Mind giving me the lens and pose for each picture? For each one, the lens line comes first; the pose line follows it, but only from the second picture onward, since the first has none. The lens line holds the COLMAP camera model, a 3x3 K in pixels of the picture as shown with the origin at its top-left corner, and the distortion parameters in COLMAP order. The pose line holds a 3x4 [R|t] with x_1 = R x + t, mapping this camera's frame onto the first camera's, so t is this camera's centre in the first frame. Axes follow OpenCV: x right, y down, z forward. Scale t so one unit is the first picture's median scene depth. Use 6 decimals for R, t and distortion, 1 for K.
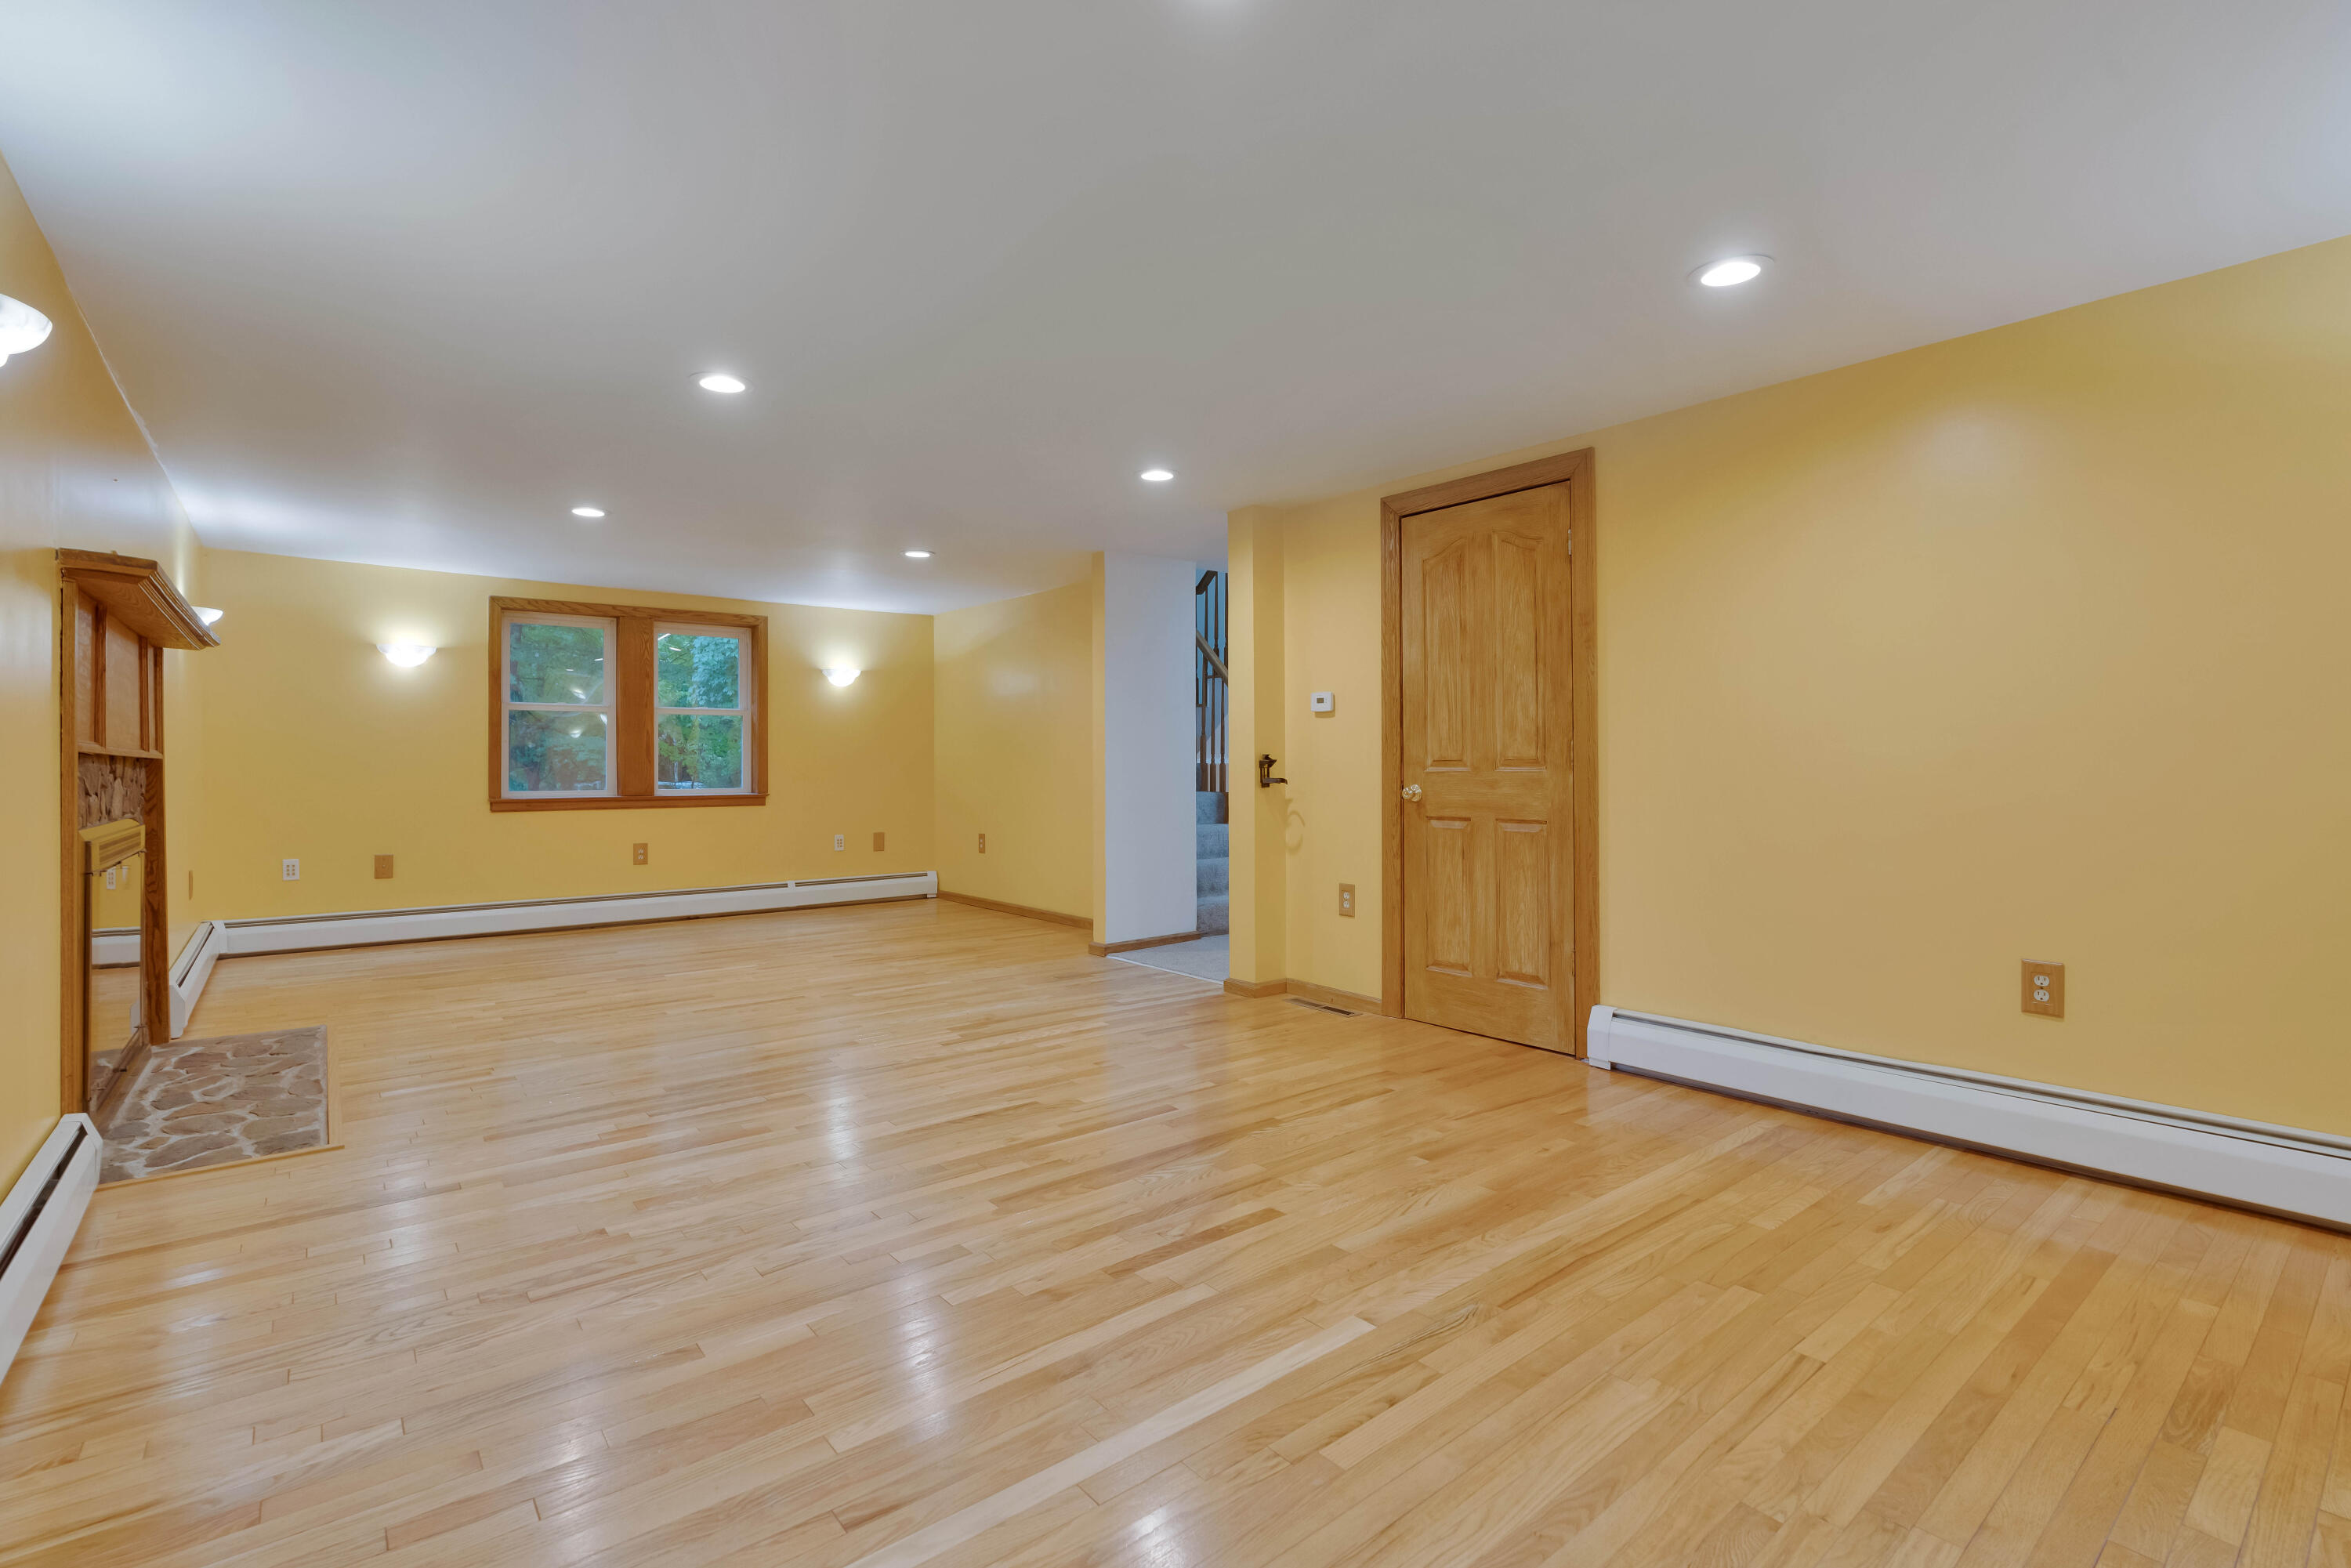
lens RADIAL K [[1068.9, 0, 1182.9], [0, 1068.9, 767.1], [0, 0, 1]] dist [-0.008124, 0.004762]
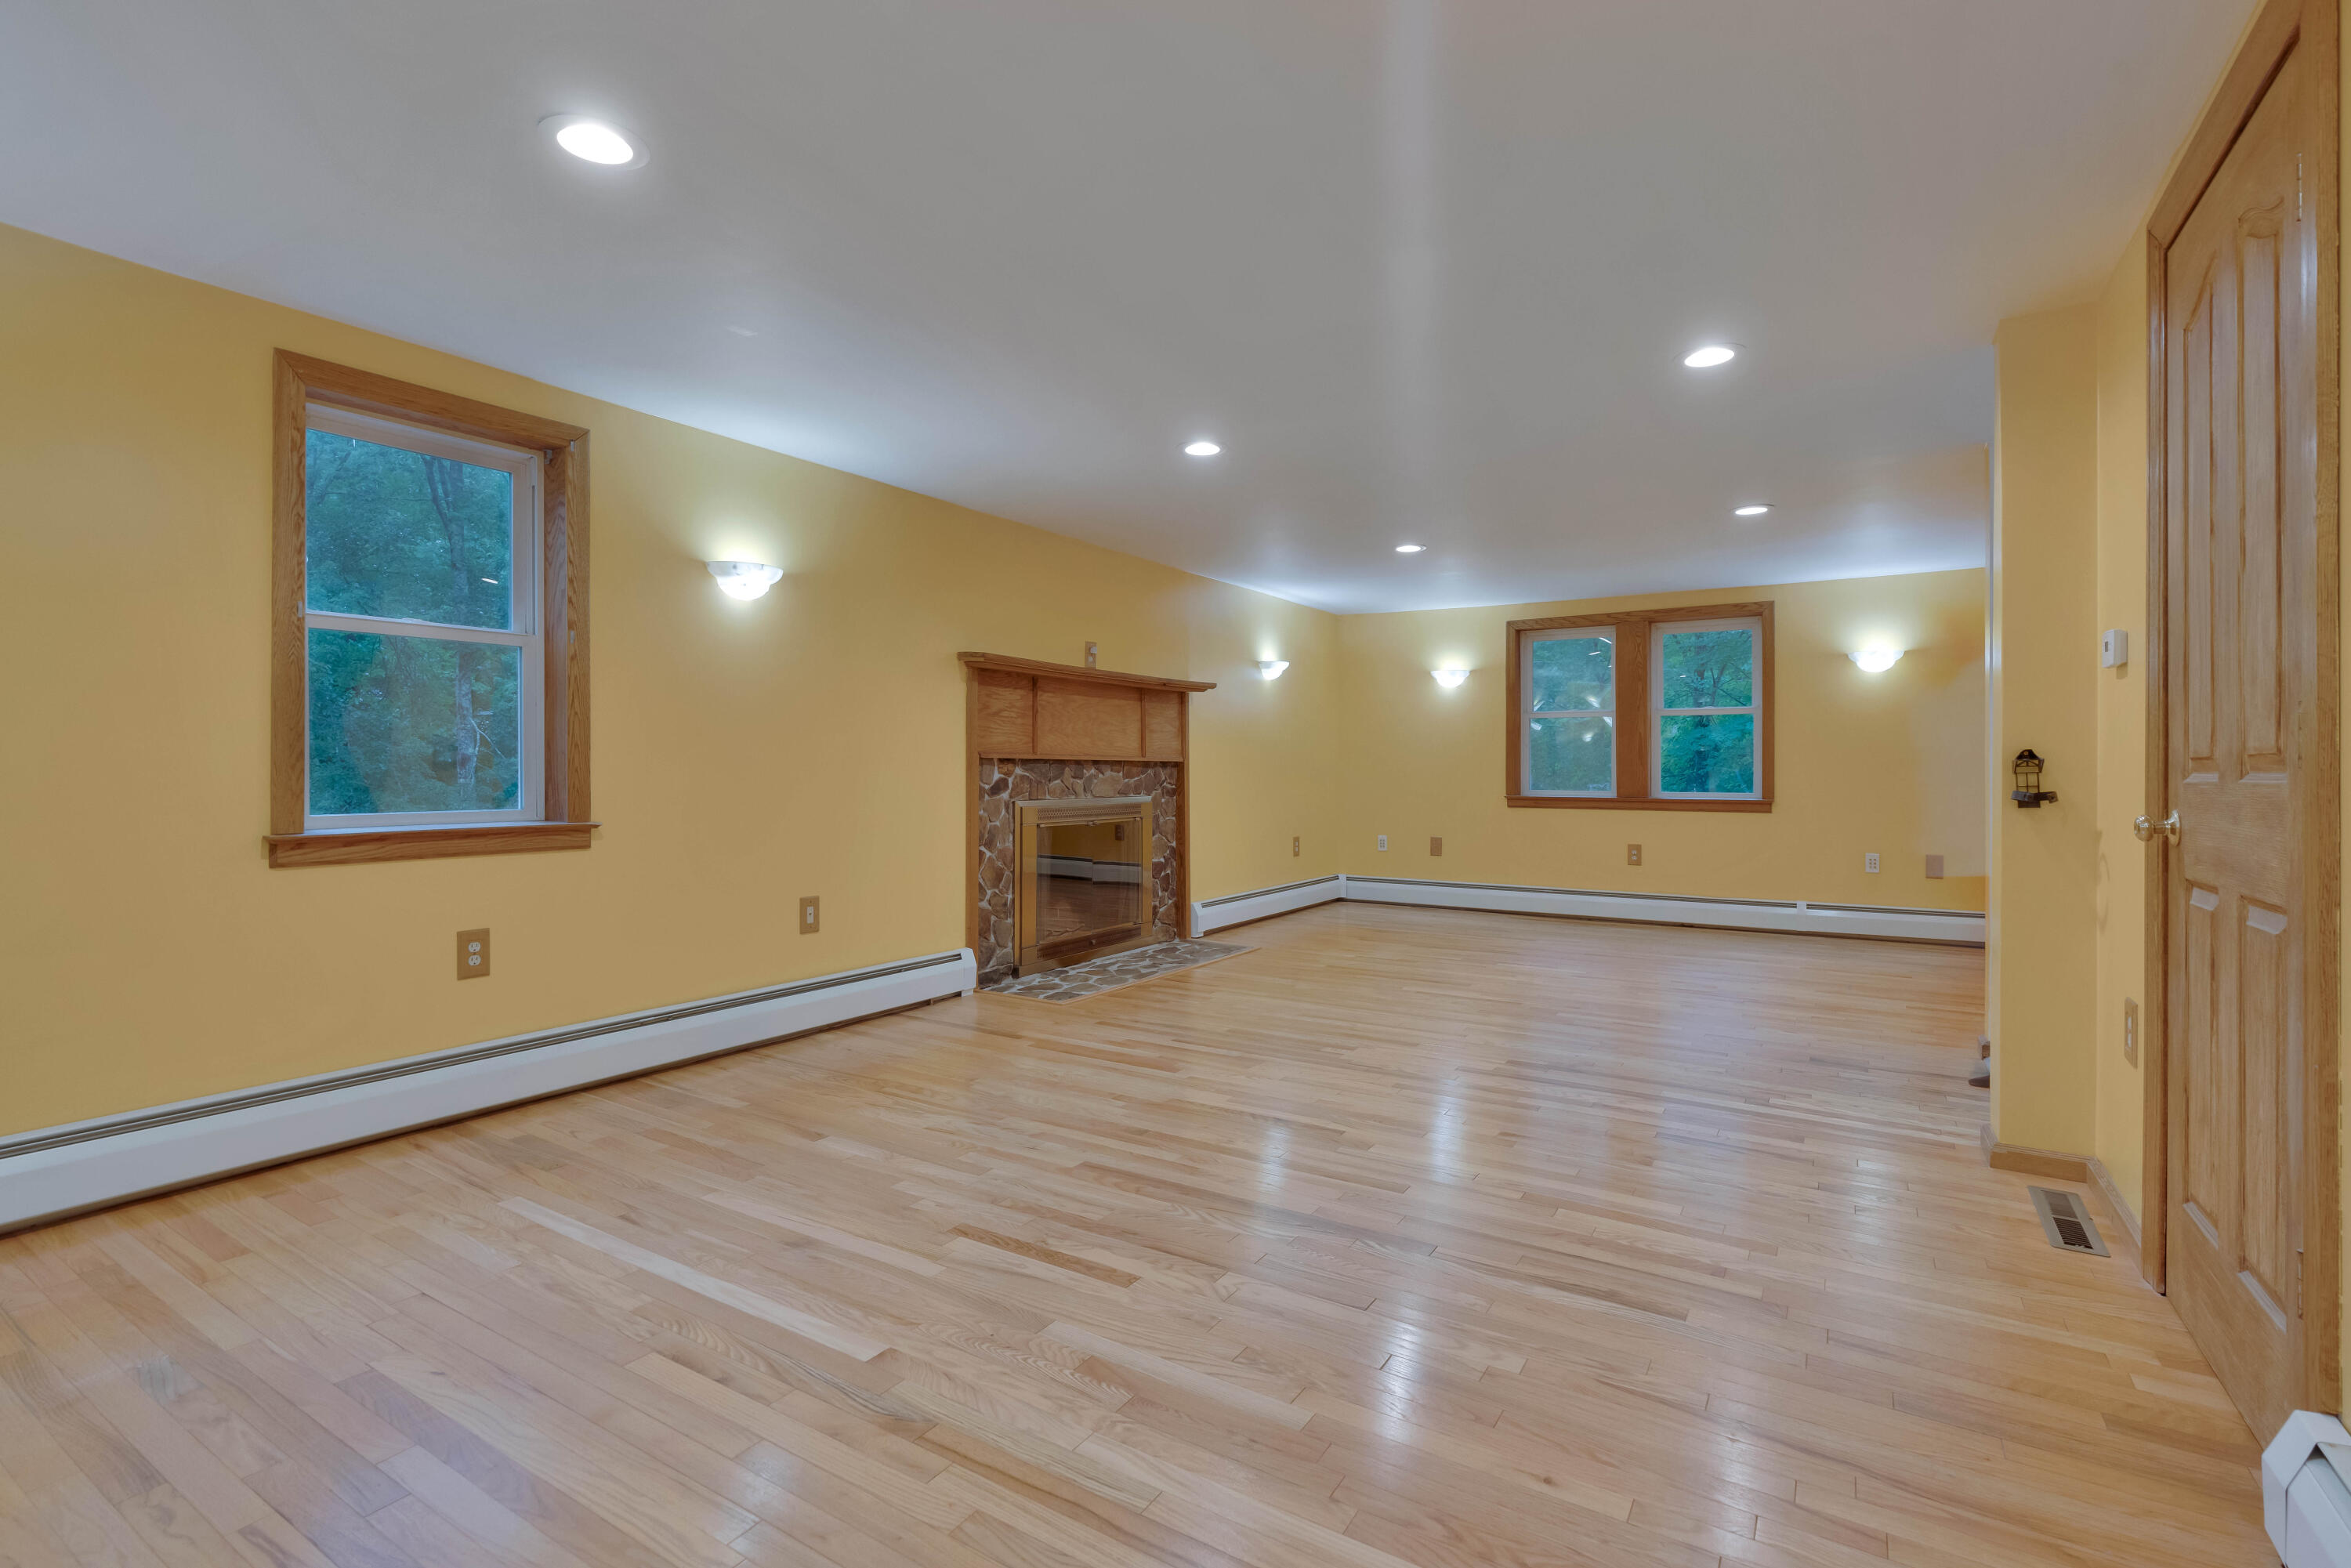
lens RADIAL K [[1068.9, 0, 1178.4], [0, 1068.9, 769.5], [0, 0, 1]] dist [-0.008124, 0.004762]
pose [[0.322053, 0.004506, -0.946711, 0.545454], [-0.004070, 0.999986, 0.003375, -0.002345], [0.946713, 0.002767, 0.322066, 0.447707]]
